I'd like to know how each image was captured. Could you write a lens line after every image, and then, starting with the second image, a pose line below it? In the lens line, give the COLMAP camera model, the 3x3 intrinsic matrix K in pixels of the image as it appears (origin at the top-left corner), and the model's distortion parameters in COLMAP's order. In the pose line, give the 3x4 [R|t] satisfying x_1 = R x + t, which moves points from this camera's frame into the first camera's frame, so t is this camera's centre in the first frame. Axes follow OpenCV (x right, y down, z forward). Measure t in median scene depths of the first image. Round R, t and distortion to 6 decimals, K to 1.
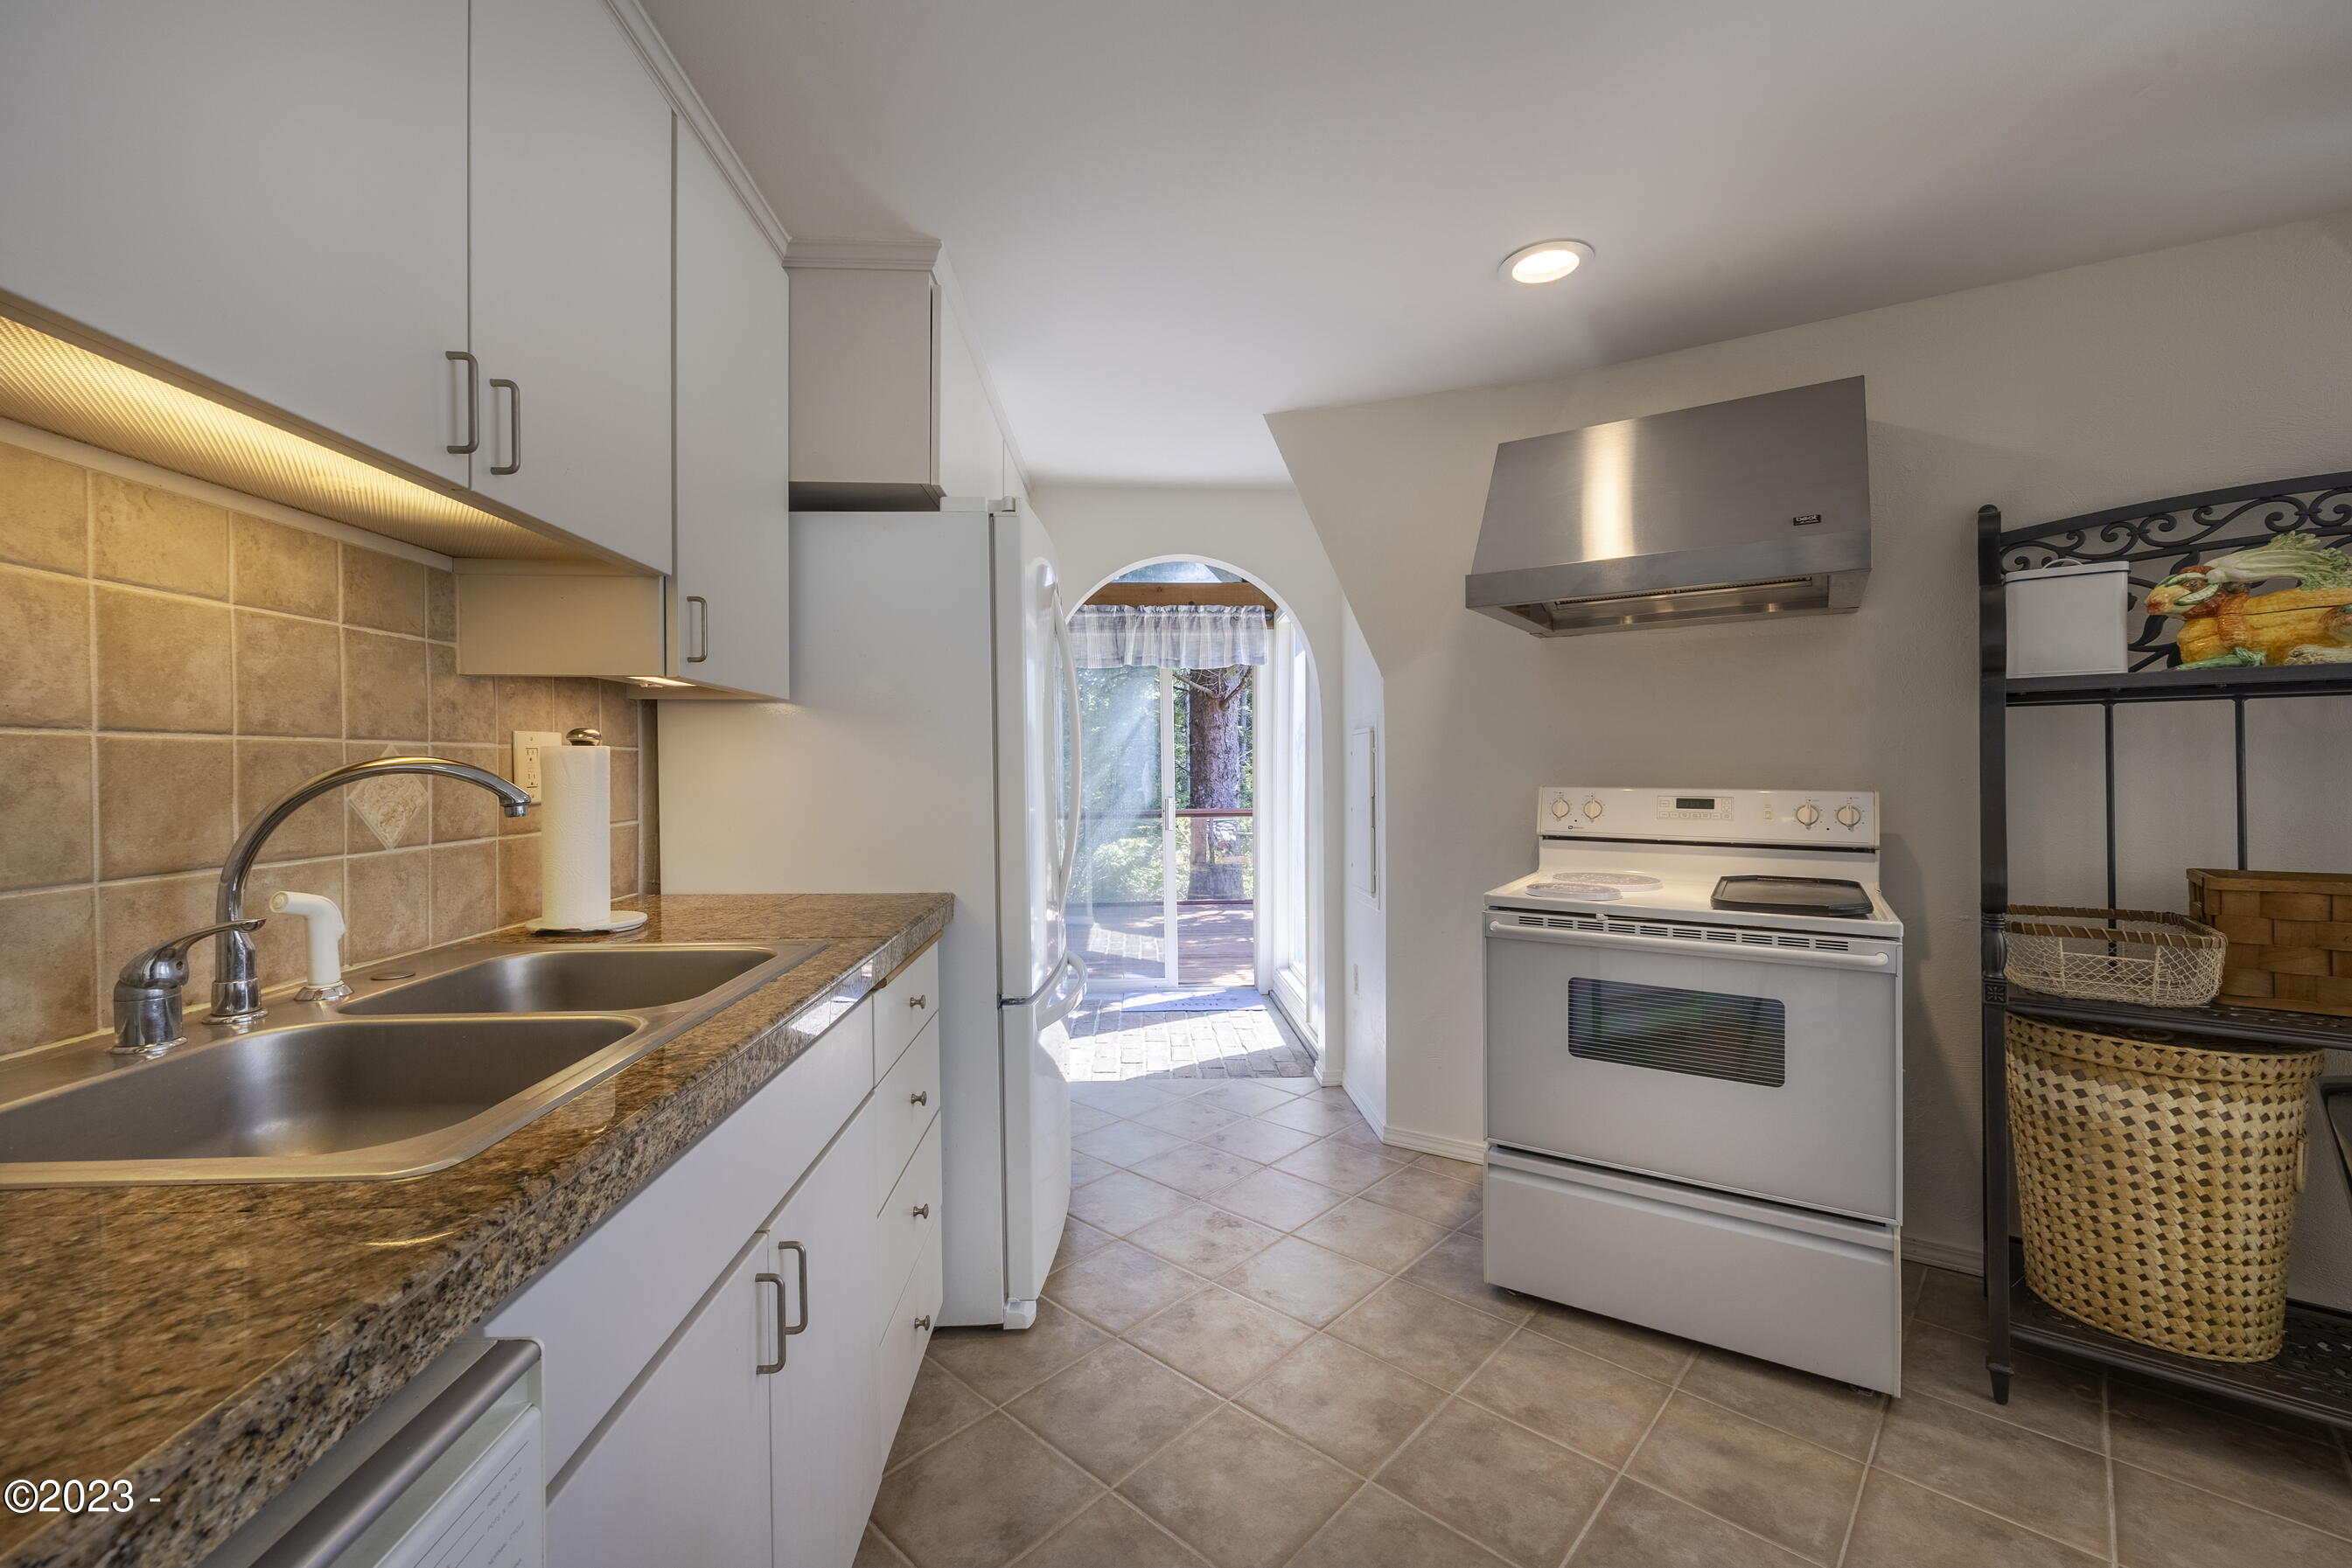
lens RADIAL K [[969.4, 0, 1184.9], [0, 969.4, 755.8], [0, 0, 1]] dist [0.000833, 0.000124]
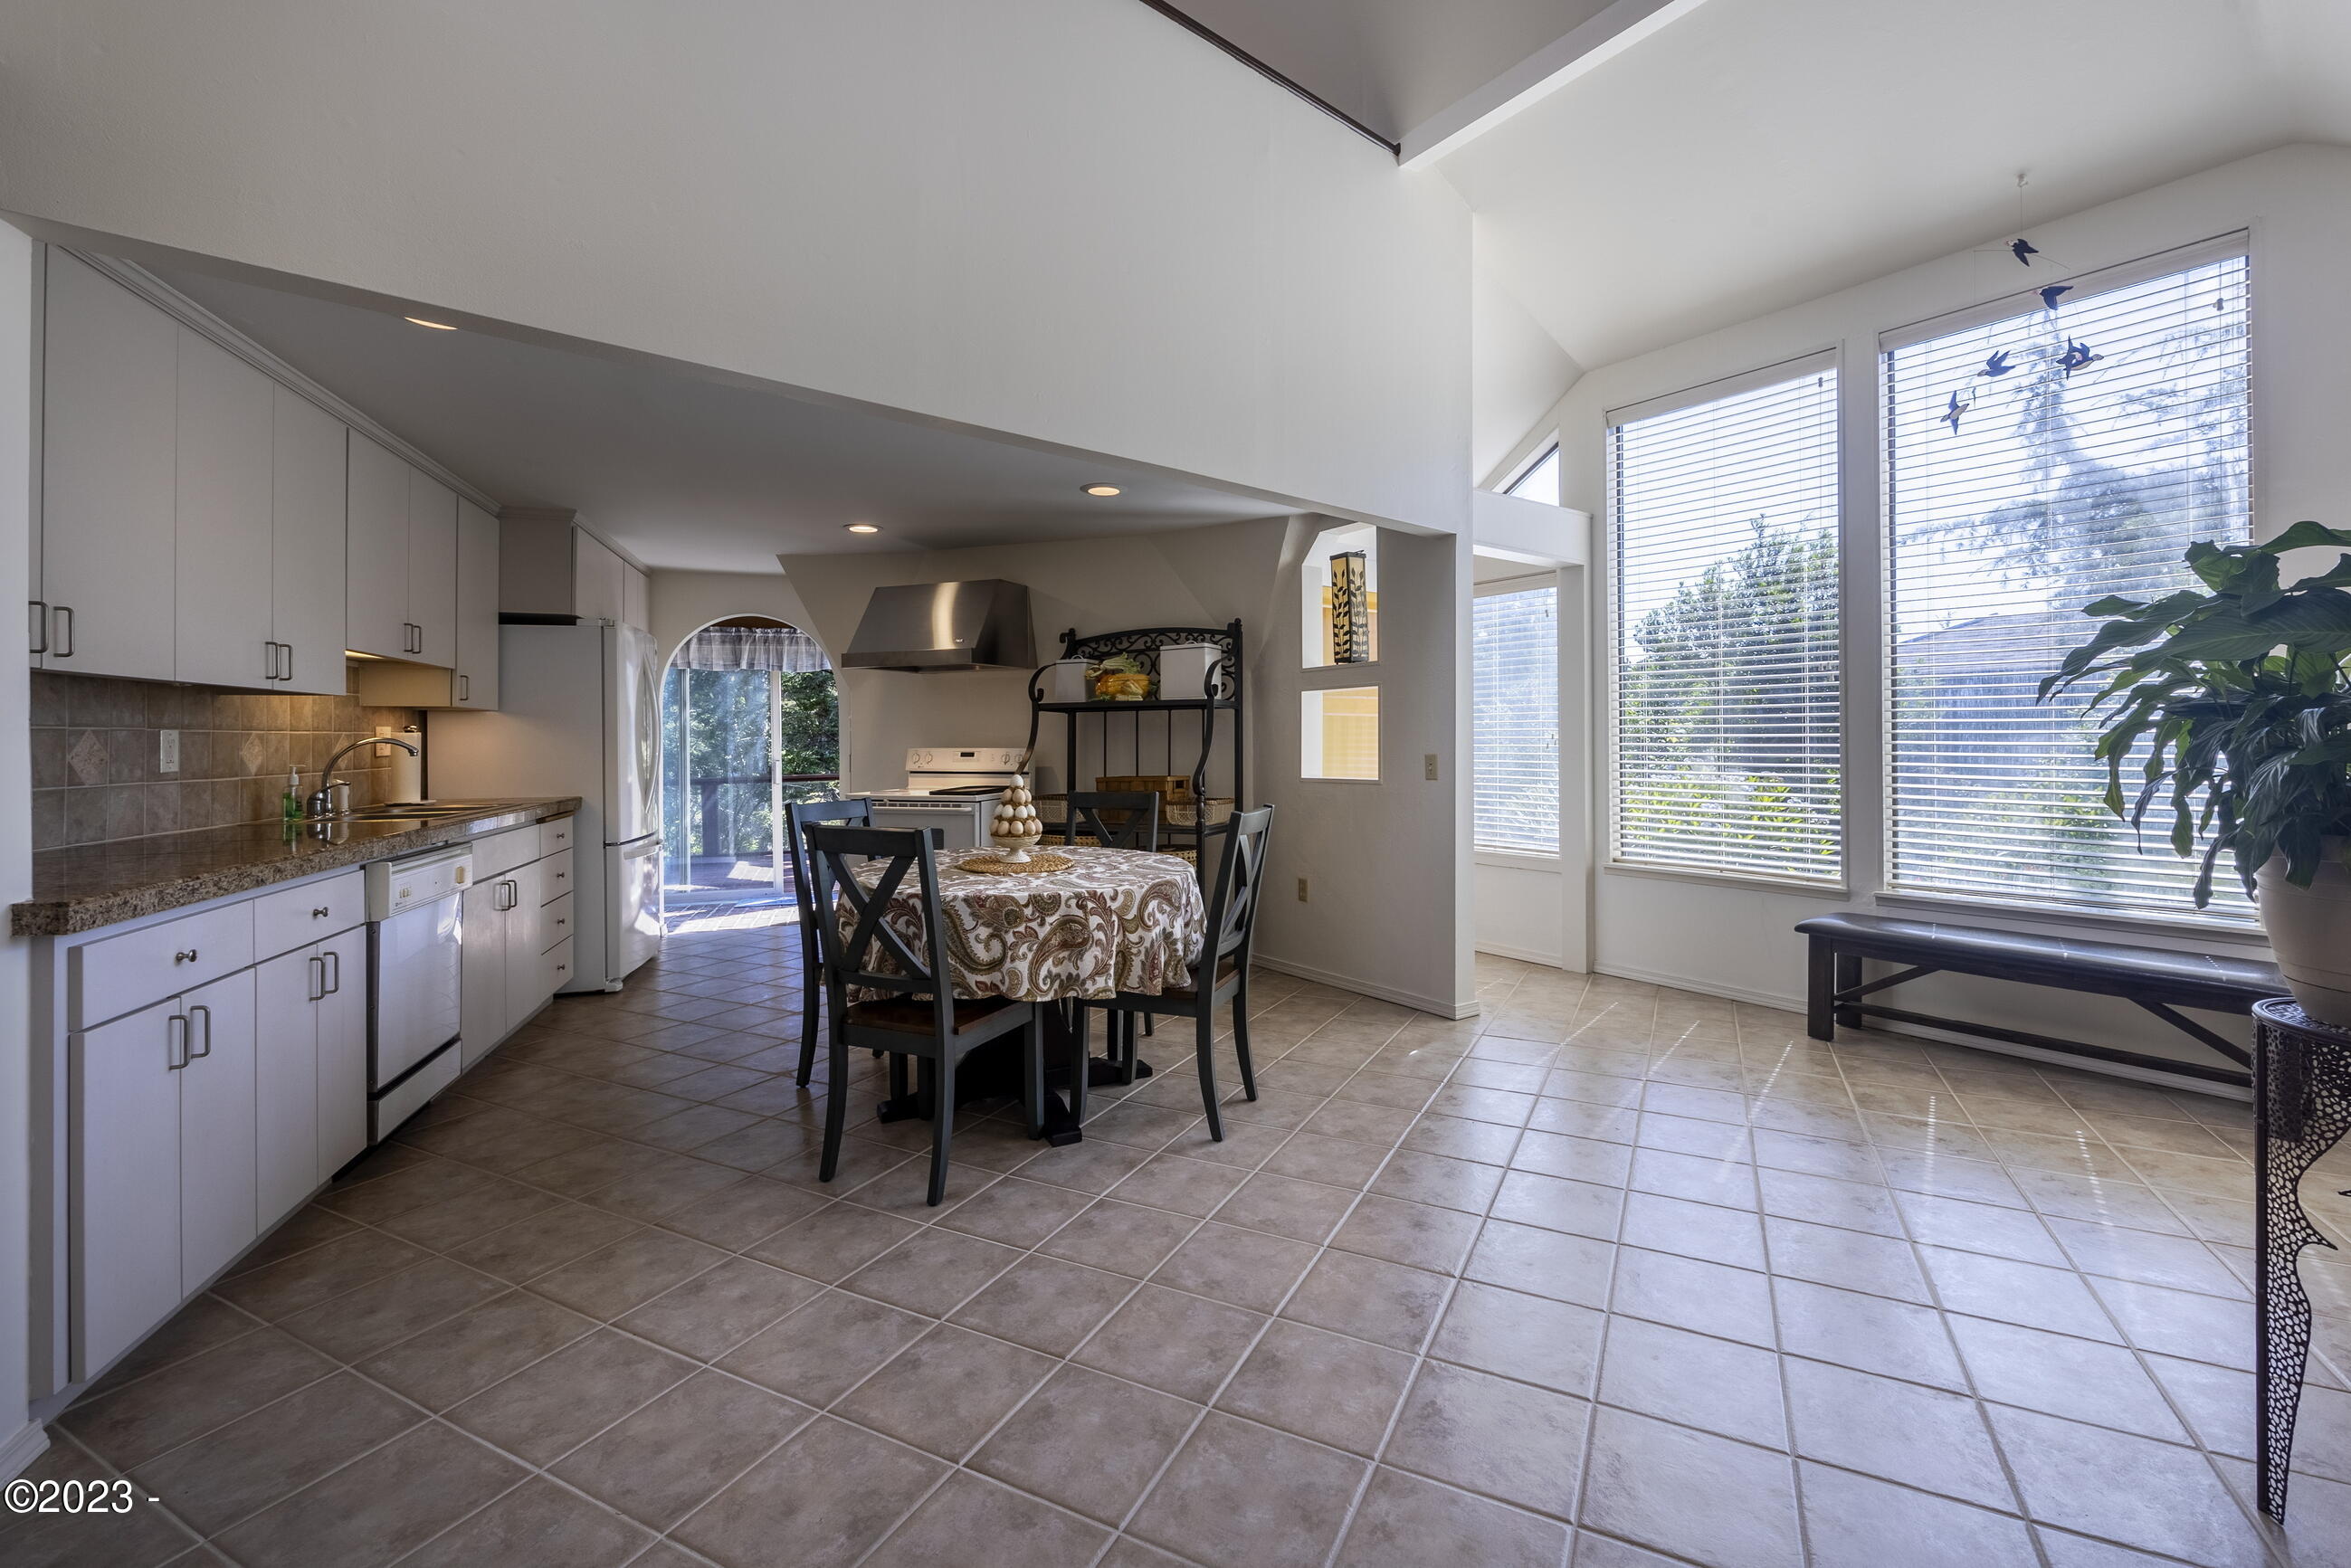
lens RADIAL K [[1006.6, 0, 1209.9], [0, 1006.6, 712.1], [0, 0, 1]] dist [0.002395, 0.000560]
pose [[0.962664, 0.001393, 0.270696, 0.434009], [0.002434, 0.999902, -0.013800, -0.013670], [-0.270689, 0.013943, 0.962566, -1.341964]]
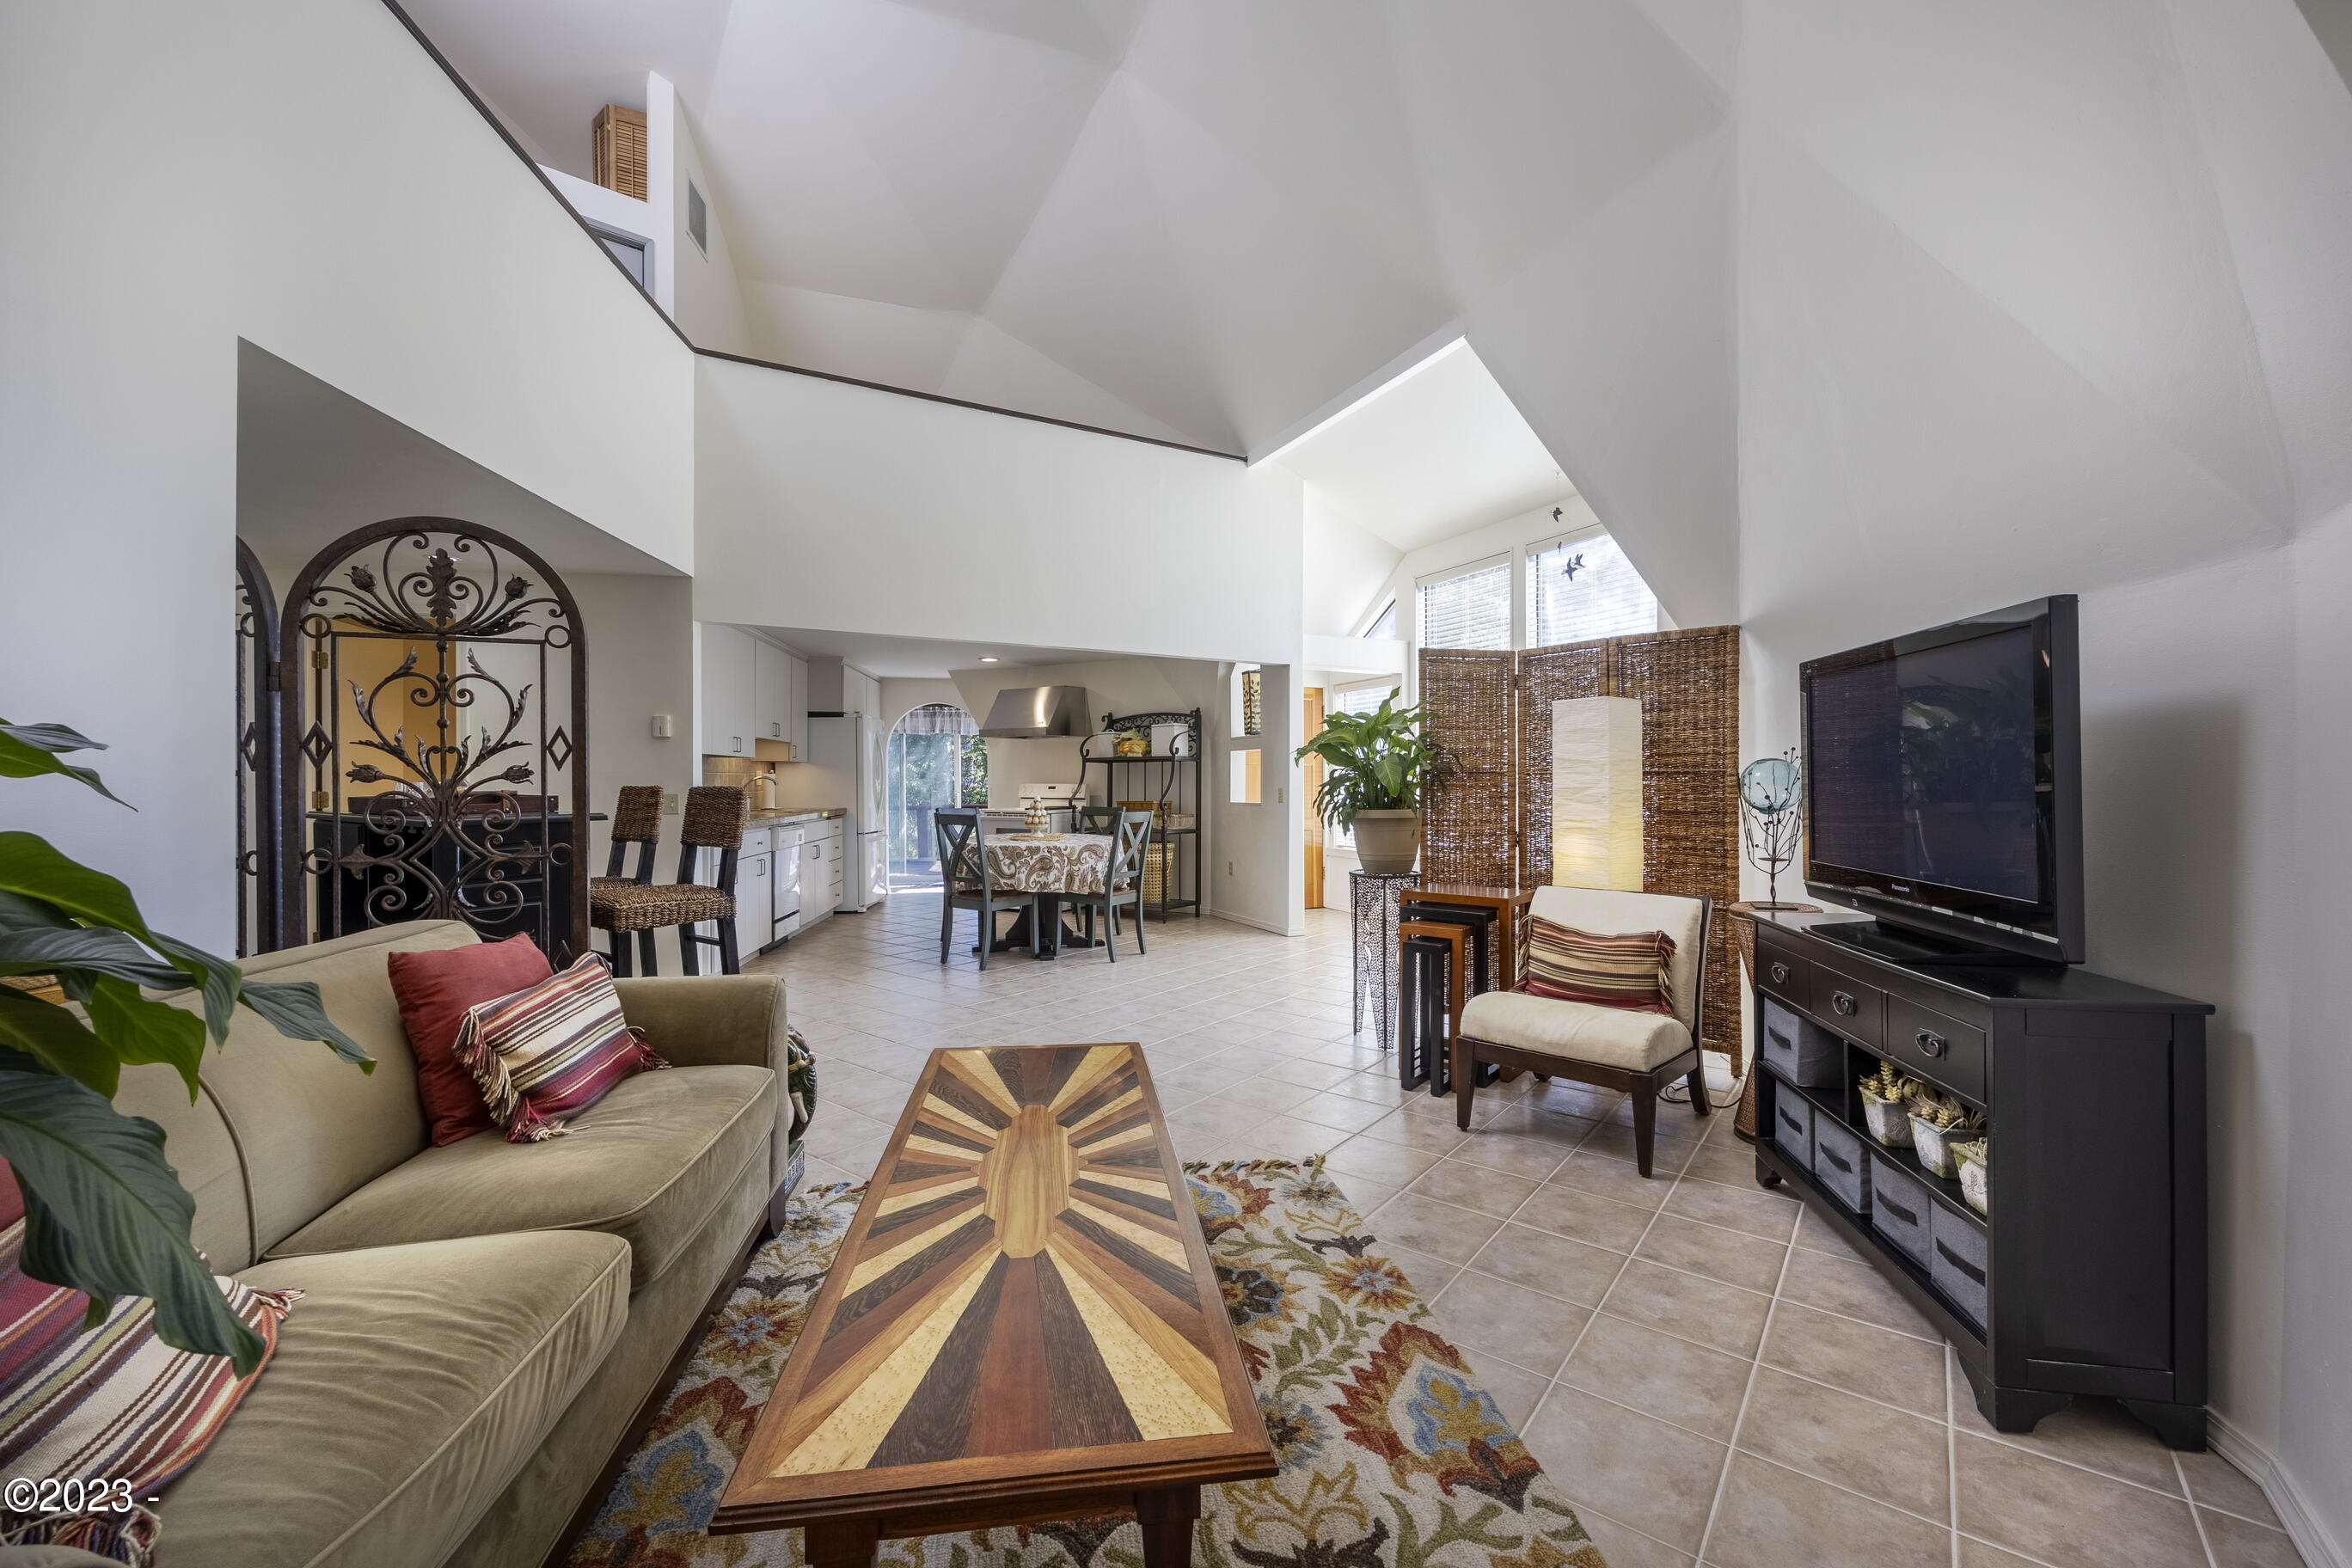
lens RADIAL K [[969.5, 0, 1184.9], [0, 969.5, 755.7], [0, 0, 1]] dist [0.000833, 0.000124]
pose [[0.998090, 0.001110, 0.061768, 0.800155], [-0.000262, 0.999906, -0.013727, -0.022217], [-0.061778, 0.013685, 0.997996, -2.721679]]
